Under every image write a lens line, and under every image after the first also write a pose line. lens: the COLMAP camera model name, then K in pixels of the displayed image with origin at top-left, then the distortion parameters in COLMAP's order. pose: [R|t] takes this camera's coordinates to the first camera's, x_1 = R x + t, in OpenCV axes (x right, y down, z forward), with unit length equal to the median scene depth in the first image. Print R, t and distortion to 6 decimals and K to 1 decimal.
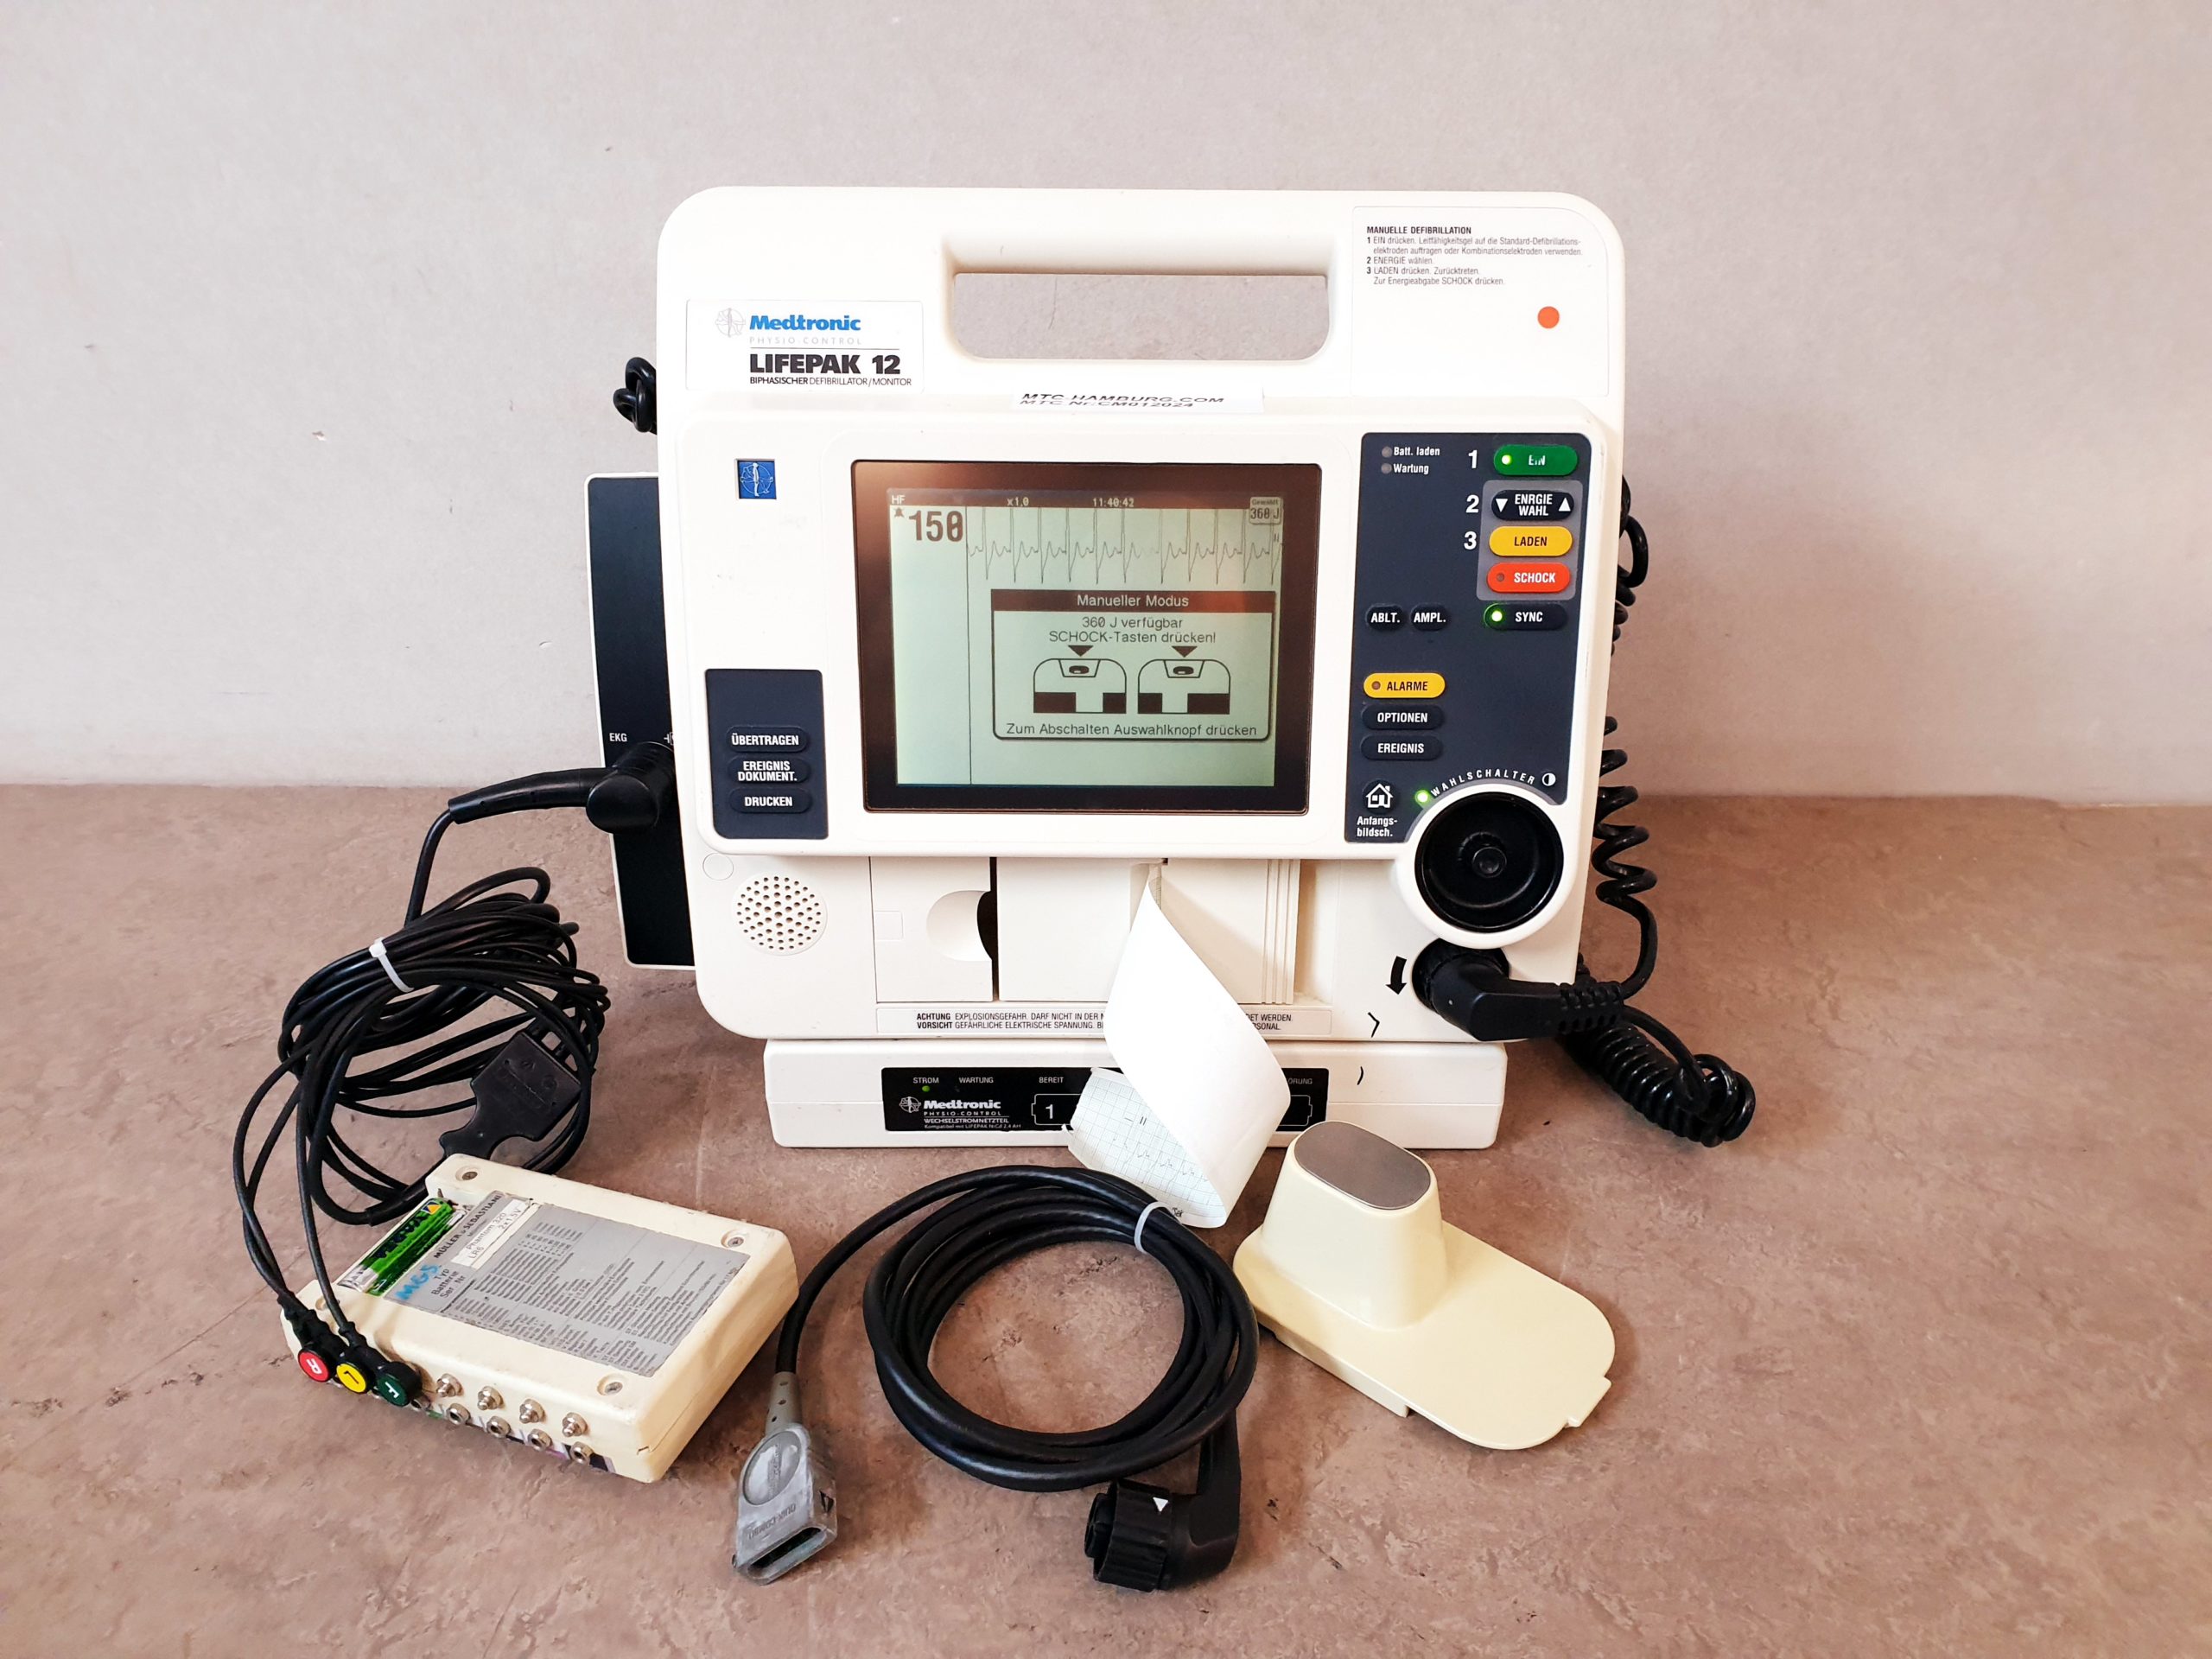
lens RADIAL K [[1718.5, 0, 1113.1], [0, 1718.5, 823.8], [0, 0, 1]] dist [0.023852, 0.007082]
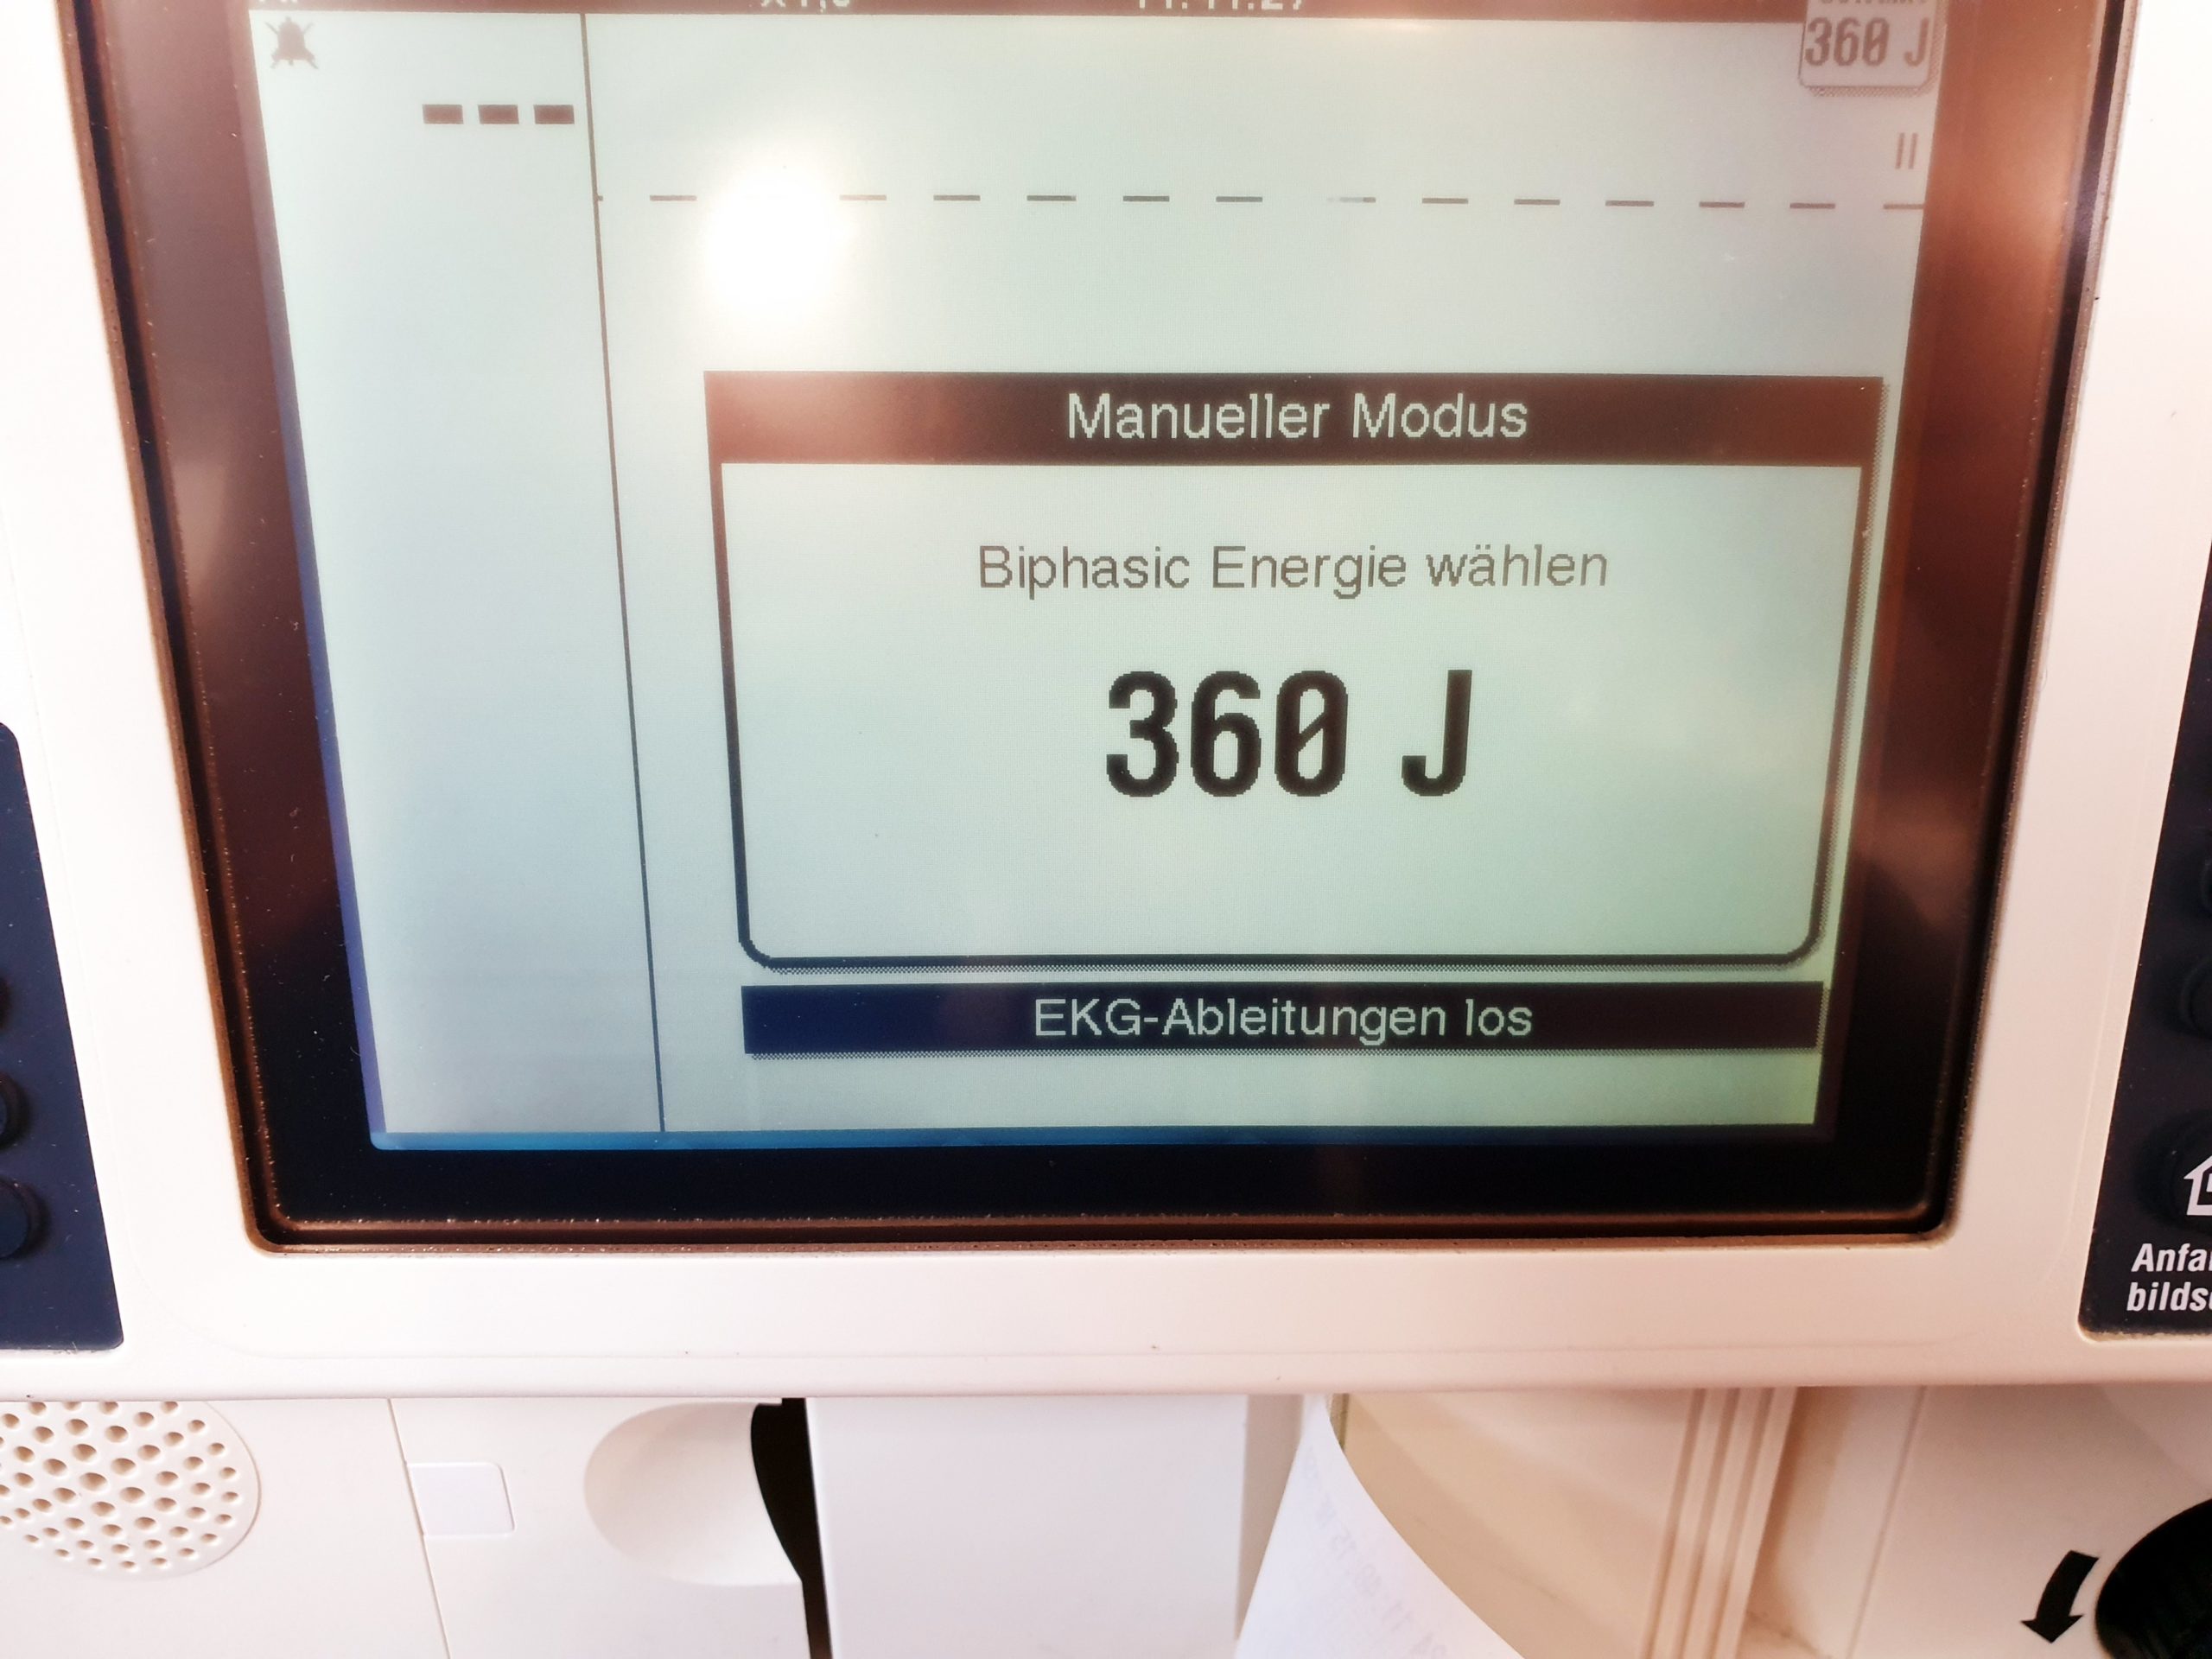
lens RADIAL K [[1693.2, 0, 1099.3], [0, 1693.2, 750.0], [0, 0, 1]] dist [-0.052153, 0.004075]
pose [[0.999862, -0.009905, 0.013355, -0.018412], [0.009437, 0.999355, 0.034643, -0.084659], [-0.013690, -0.034512, 0.999311, 0.704817]]
